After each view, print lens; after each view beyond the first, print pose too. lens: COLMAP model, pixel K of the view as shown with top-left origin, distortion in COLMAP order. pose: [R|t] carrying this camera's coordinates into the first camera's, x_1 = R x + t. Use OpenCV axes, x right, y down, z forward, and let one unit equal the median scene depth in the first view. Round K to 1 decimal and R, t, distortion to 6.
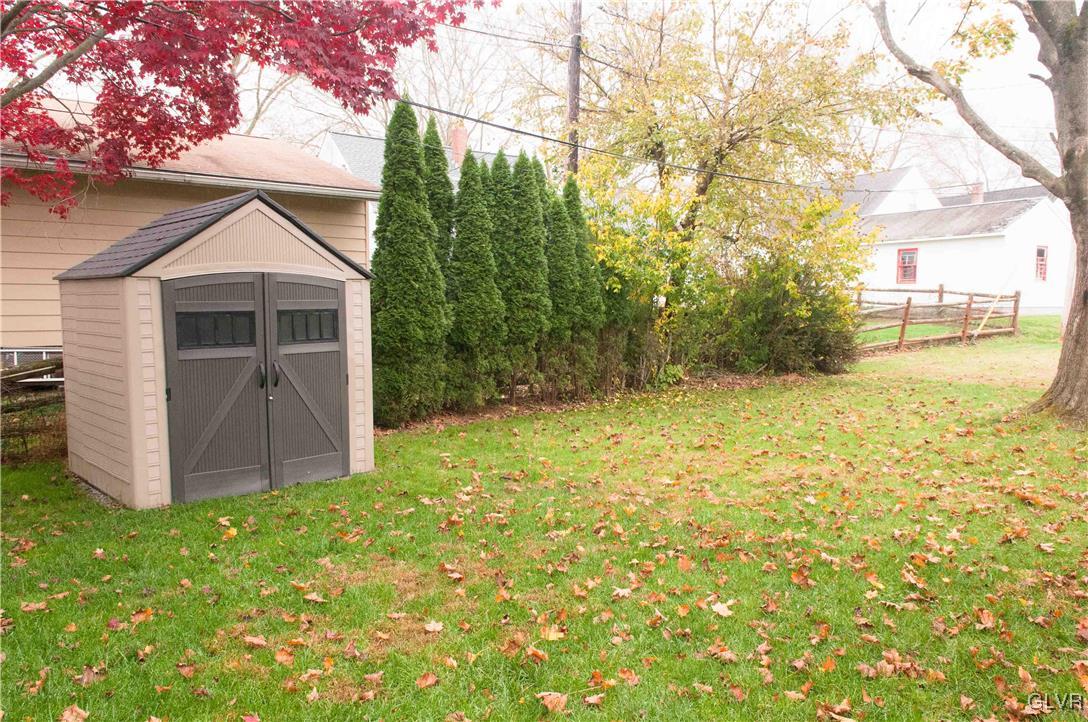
lens RADIAL K [[798.8, 0, 544.0], [0, 798.8, 361.0], [0, 0, 1]] dist [-0.002665, -0.001057]
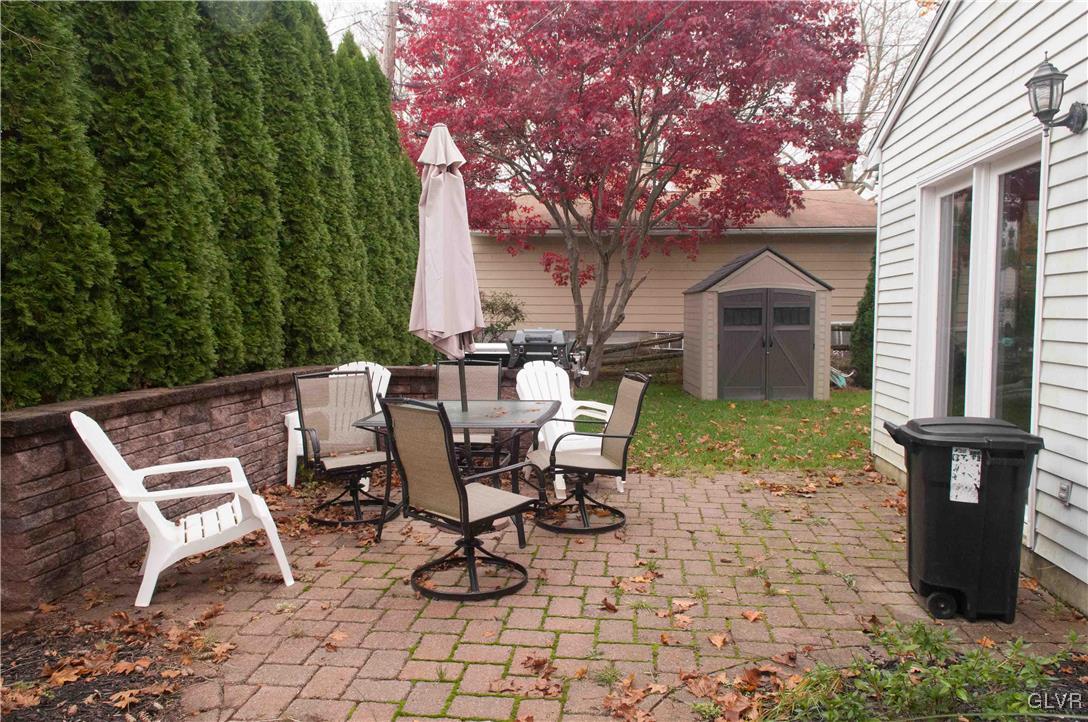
lens RADIAL K [[798.8, 0, 544.0], [0, 798.8, 361.0], [0, 0, 1]] dist [-0.002665, -0.001057]
pose [[0.720538, 0.041434, -0.692177, 0.602844], [-0.052328, 0.998616, 0.005306, 0.083751], [0.691438, 0.032397, 0.721709, -0.764663]]
